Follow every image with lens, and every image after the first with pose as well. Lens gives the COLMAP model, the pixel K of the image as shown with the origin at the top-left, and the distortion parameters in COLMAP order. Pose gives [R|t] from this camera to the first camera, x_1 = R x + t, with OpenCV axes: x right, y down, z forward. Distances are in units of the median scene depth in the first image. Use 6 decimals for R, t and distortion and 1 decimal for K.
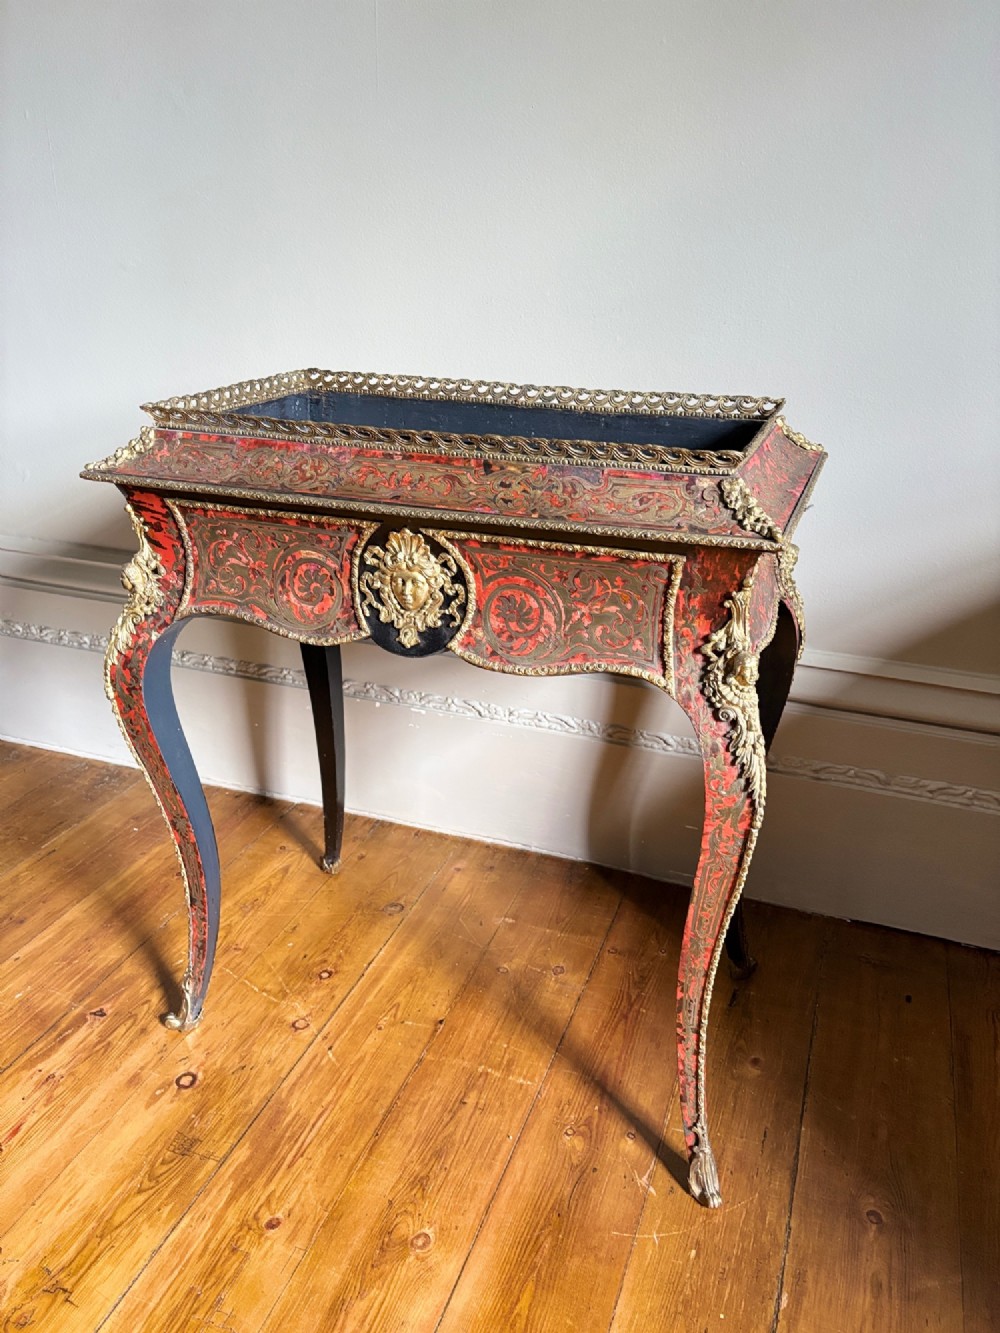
lens RADIAL K [[1020.4, 0, 503.9], [0, 1020.4, 666.4], [0, 0, 1]] dist [0.035511, -0.041672]
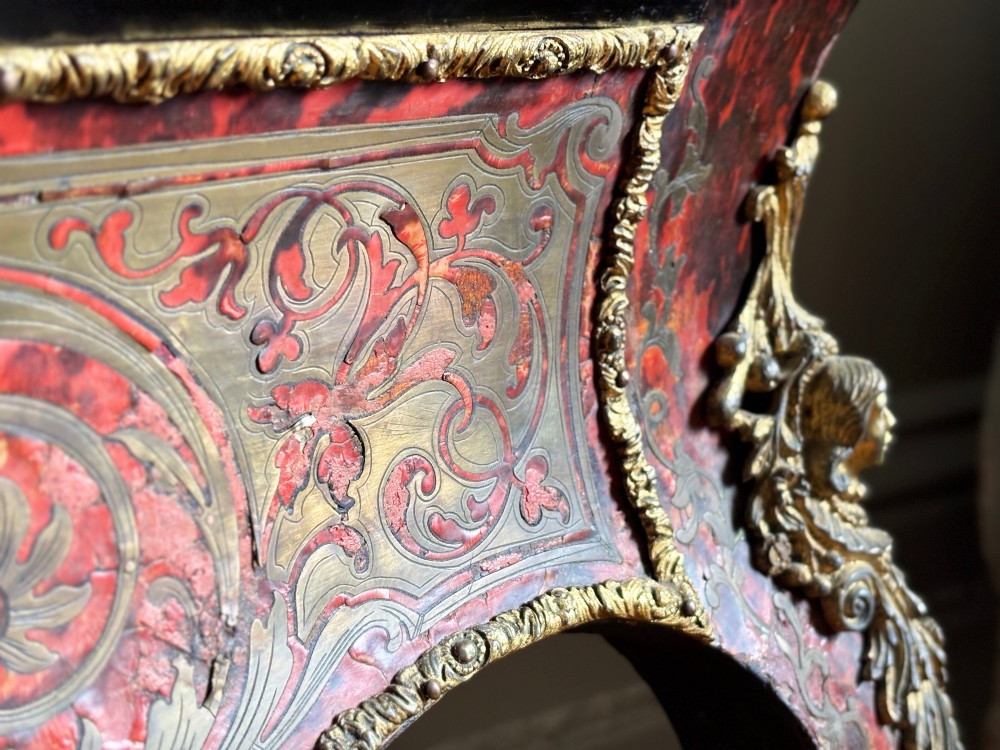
lens RADIAL K [[1542.4, 0, 496.7], [0, 1542.4, 374.4], [0, 0, 1]] dist [0.065811, 0.000000]
pose [[0.375824, -0.239114, 0.895311, -0.142558], [0.365153, 0.926182, 0.094079, -0.067879], [-0.851716, 0.291568, 0.435394, 0.738660]]
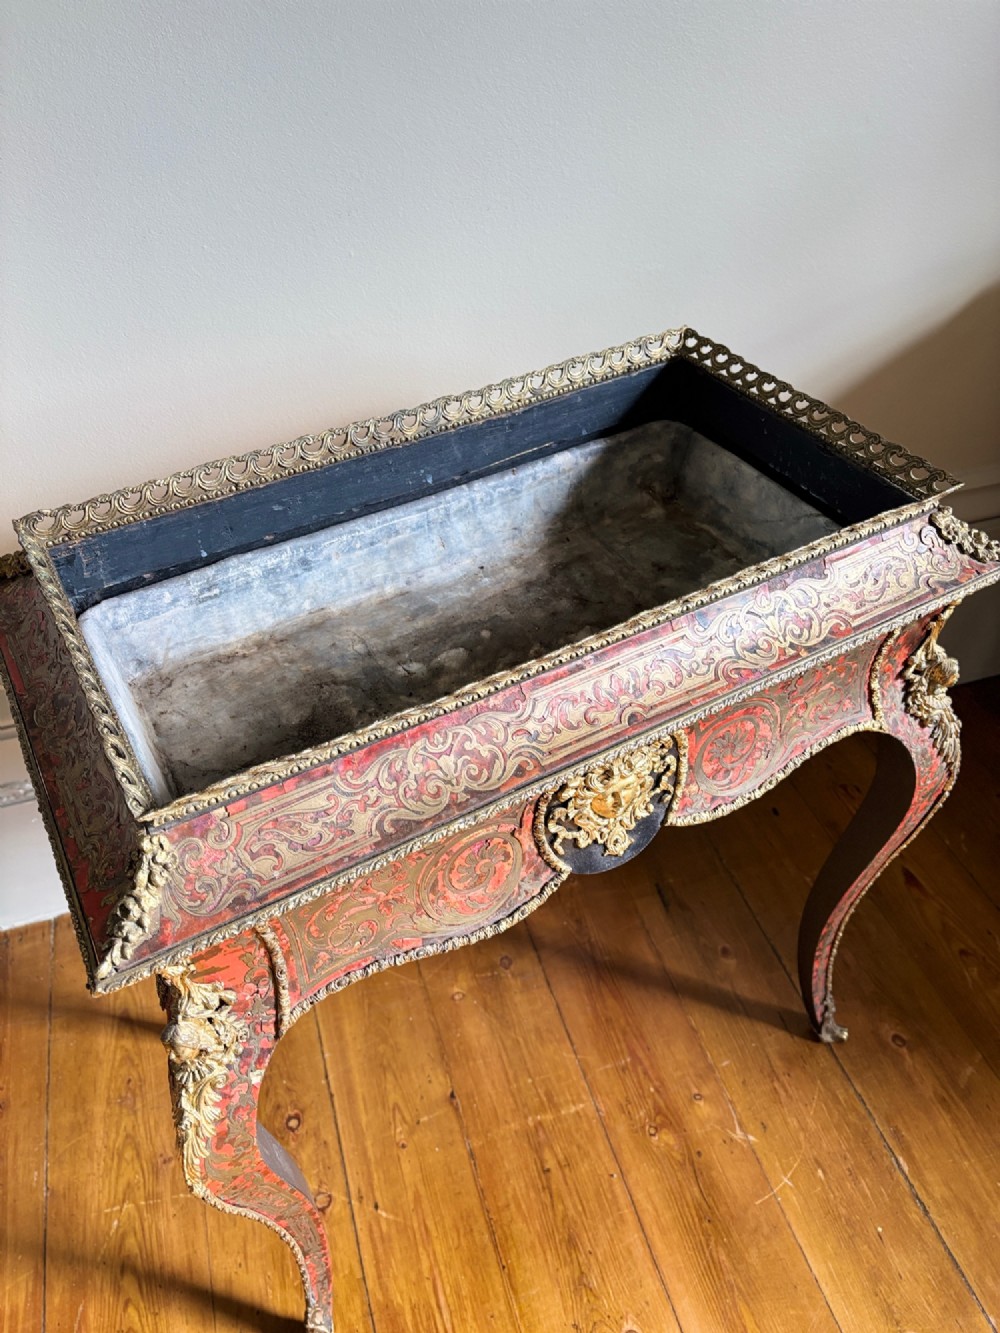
lens RADIAL K [[1016.2, 0, 504.5], [0, 1016.2, 668.8], [0, 0, 1]] dist [0.027275, -0.000905]
pose [[0.636231, -0.540392, 0.550624, -0.463315], [0.330995, 0.835879, 0.437890, -0.465219], [-0.696887, -0.096346, 0.710680, 0.498190]]
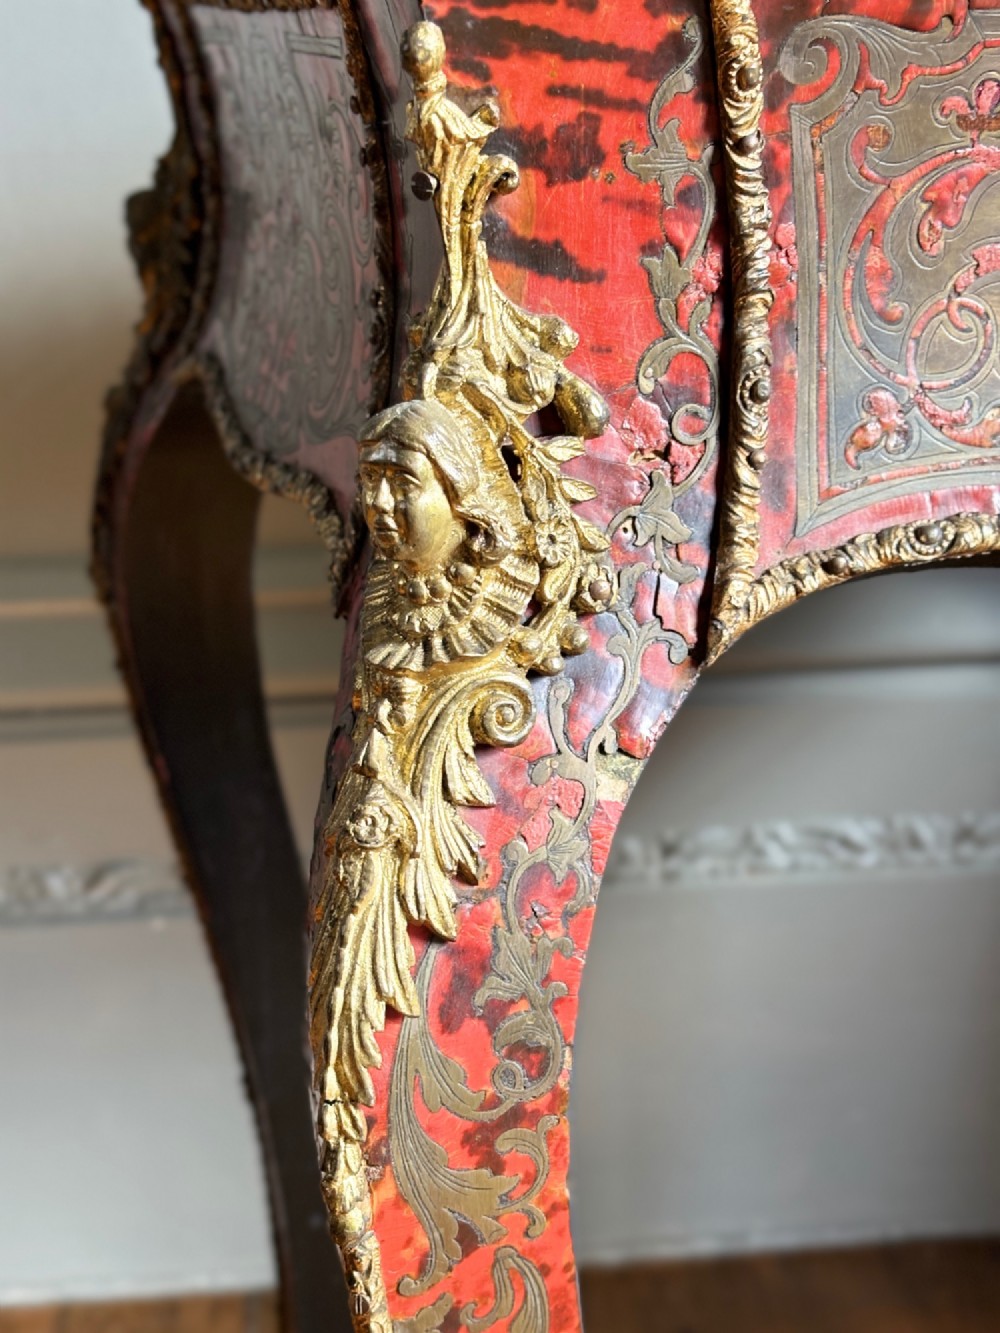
lens RADIAL K [[2030.9, 0, 507.0], [0, 2030.9, 659.8], [0, 0, 1]] dist [0.045699, 0.000000]
pose [[0.796827, -0.240083, 0.554461, -0.560106], [0.279368, 0.960079, 0.014233, -0.061430], [-0.535743, 0.143558, 0.832088, 0.733901]]
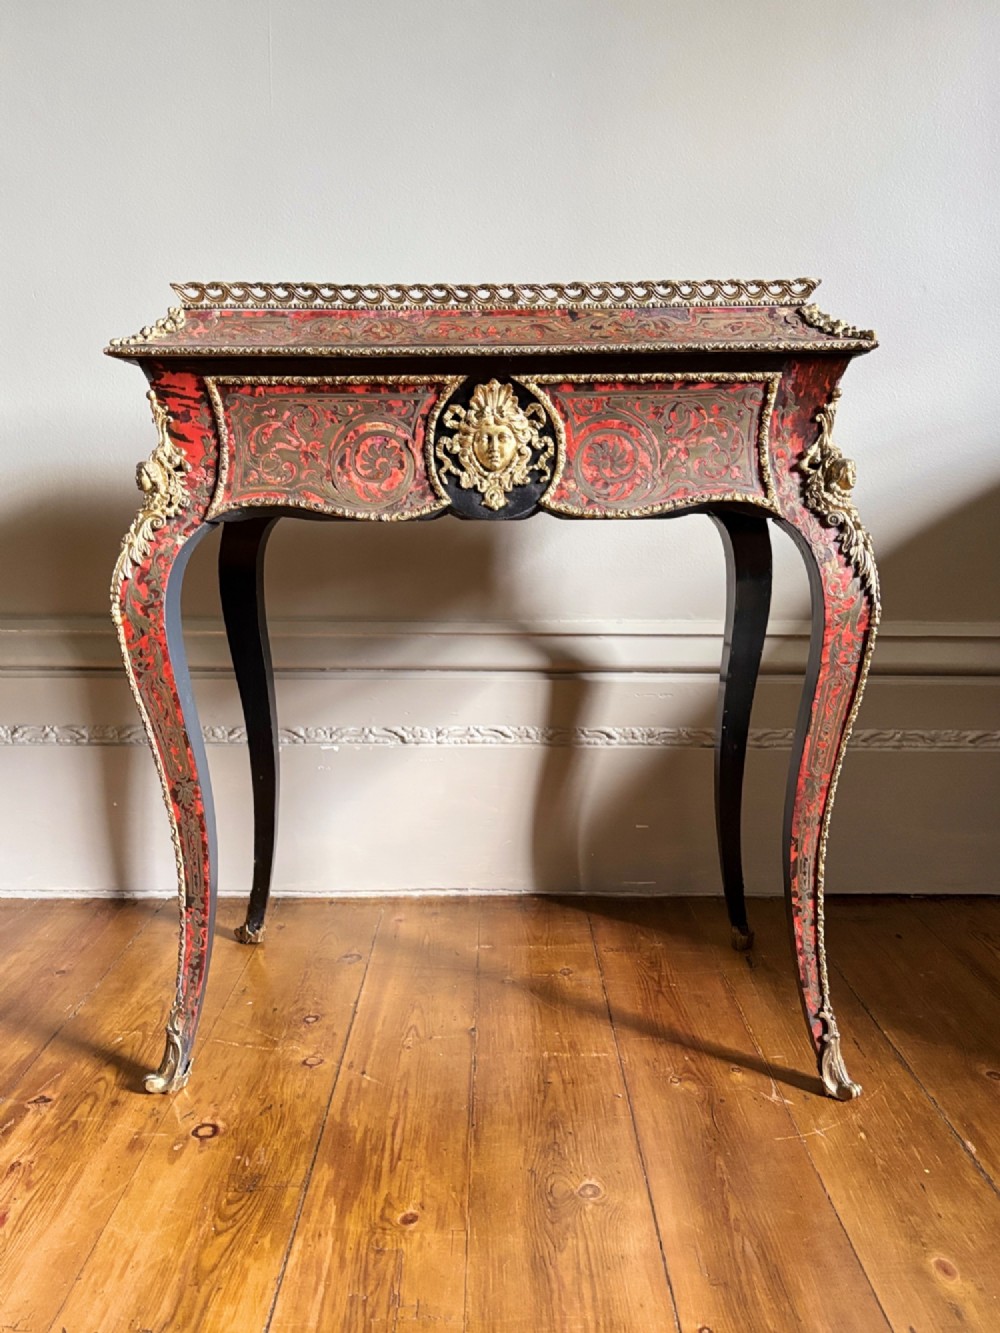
lens RADIAL K [[1123.3, 0, 496.9], [0, 1123.3, 669.4], [0, 0, 1]] dist [0.022833, -0.009160]
pose [[0.936682, -0.065781, 0.343948, -0.437195], [0.149415, 0.963379, -0.222657, 0.339182], [-0.316706, 0.259949, 0.912208, 0.070295]]
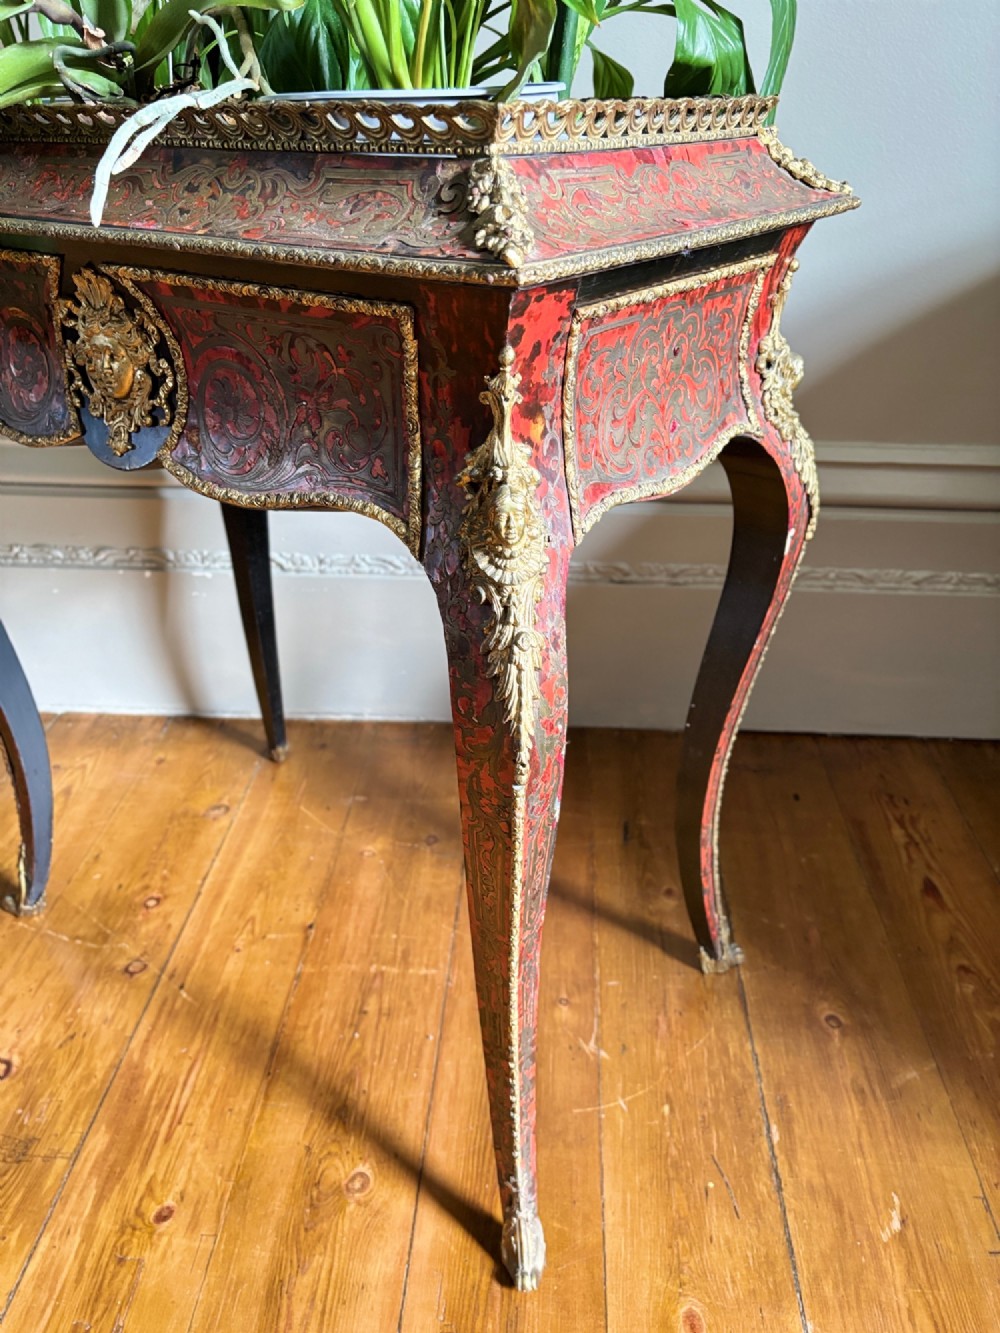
lens RADIAL K [[1020.4, 0, 504.8], [0, 1020.4, 676.1], [0, 0, 1]] dist [0.035511, -0.041672]
pose [[0.956053, -0.155257, 0.248711, -0.108627], [0.124561, 0.983009, 0.134823, 0.067580], [-0.265418, -0.097918, 0.959148, 0.224666]]
